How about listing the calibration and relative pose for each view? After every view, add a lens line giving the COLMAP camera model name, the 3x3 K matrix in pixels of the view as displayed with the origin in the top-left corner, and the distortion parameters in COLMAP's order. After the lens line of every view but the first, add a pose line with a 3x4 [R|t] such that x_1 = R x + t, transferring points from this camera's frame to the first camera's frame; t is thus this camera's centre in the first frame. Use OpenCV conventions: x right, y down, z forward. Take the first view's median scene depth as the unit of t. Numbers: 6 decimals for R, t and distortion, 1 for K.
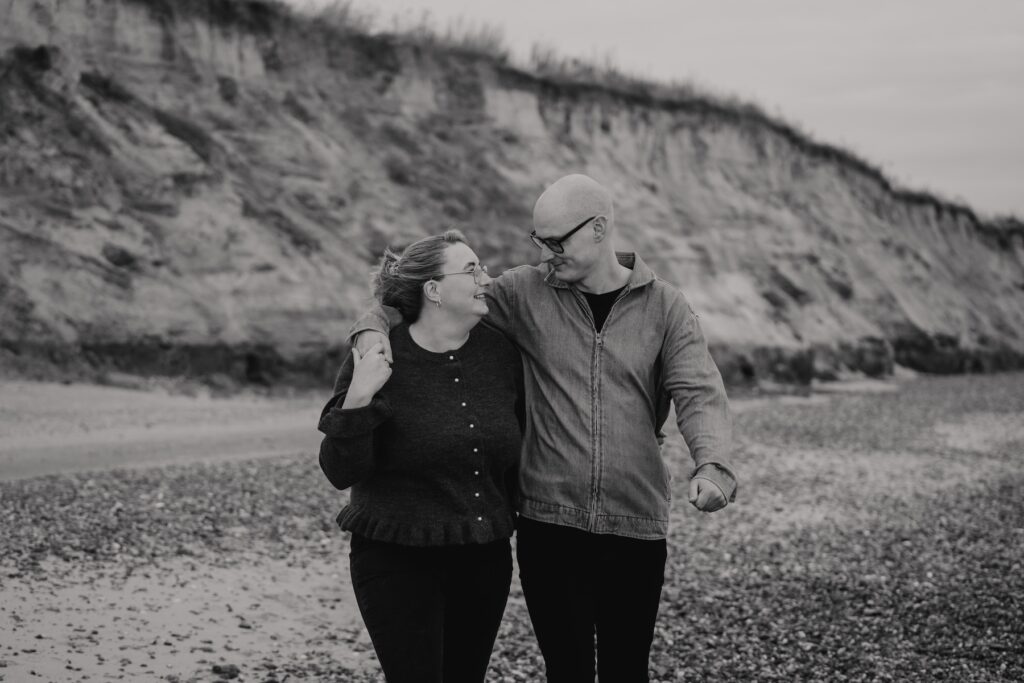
lens RADIAL K [[2688.9, 0, 512.0], [0, 2688.9, 341.5], [0, 0, 1]] dist [0.042535, 0.373527]
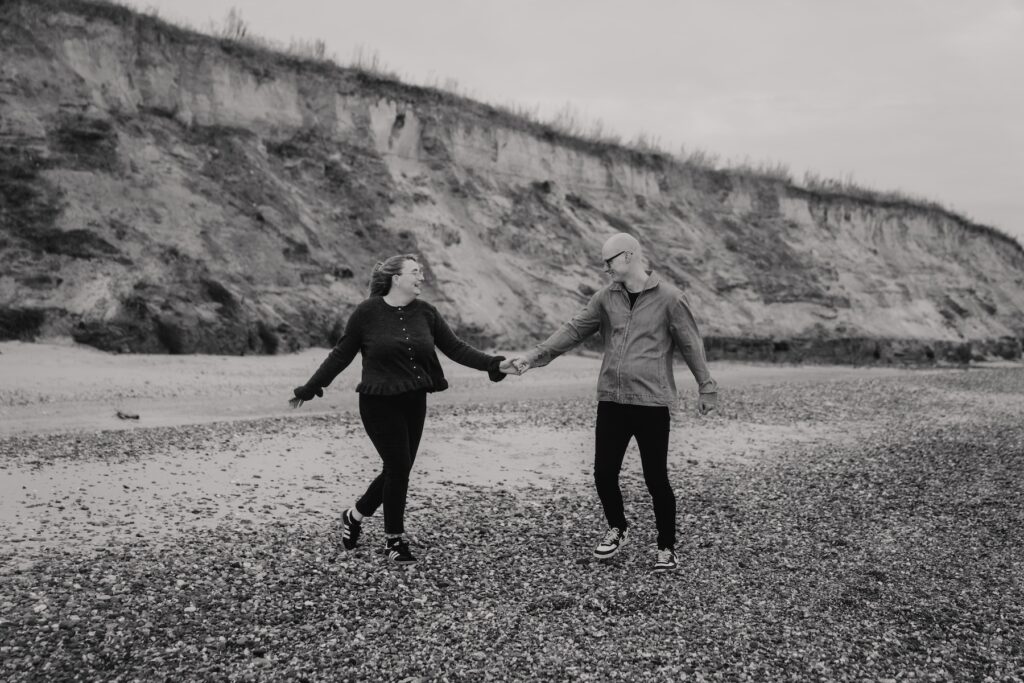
lens RADIAL K [[1522.5, 0, 512.0], [0, 1522.5, 341.5], [0, 0, 1]] dist [0.230515, 0.176326]
pose [[0.984293, 0.007494, -0.176384, -0.004231], [-0.007184, 0.999971, 0.002398, 0.002137], [0.176397, -0.001093, 0.984318, -0.061898]]
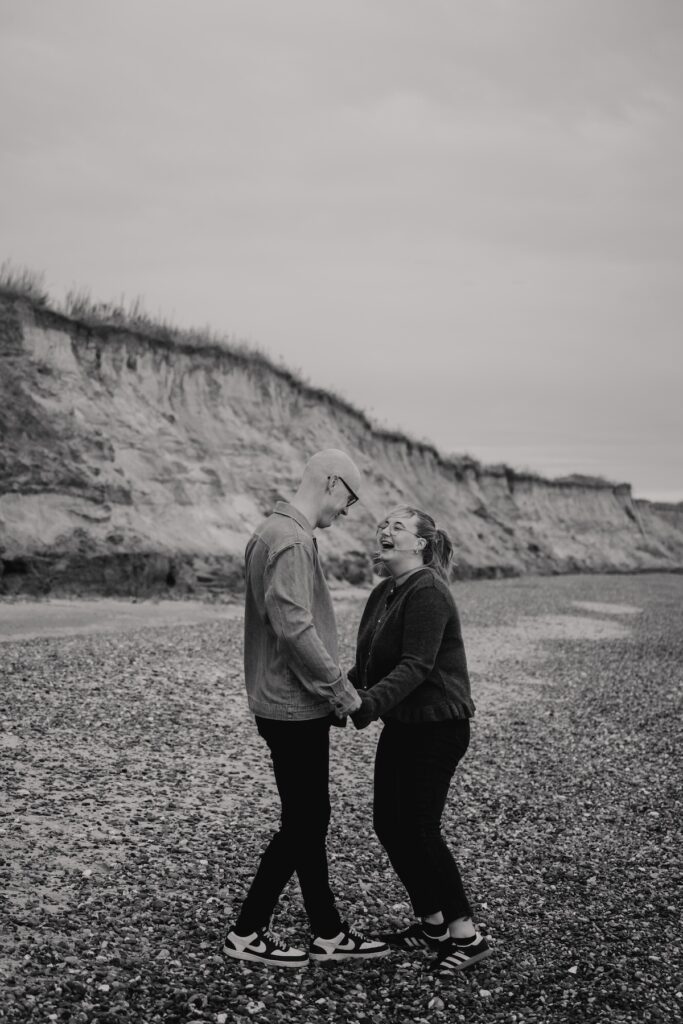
lens RADIAL K [[2121.7, 0, 370.9], [0, 2121.7, 511.5], [0, 0, 1]] dist [-0.134687, -0.144252]
pose [[0.989621, 0.021233, 0.142124, 0.010968], [-0.018619, 0.999633, -0.019697, -0.001259], [-0.142490, 0.016847, 0.989653, 0.111699]]
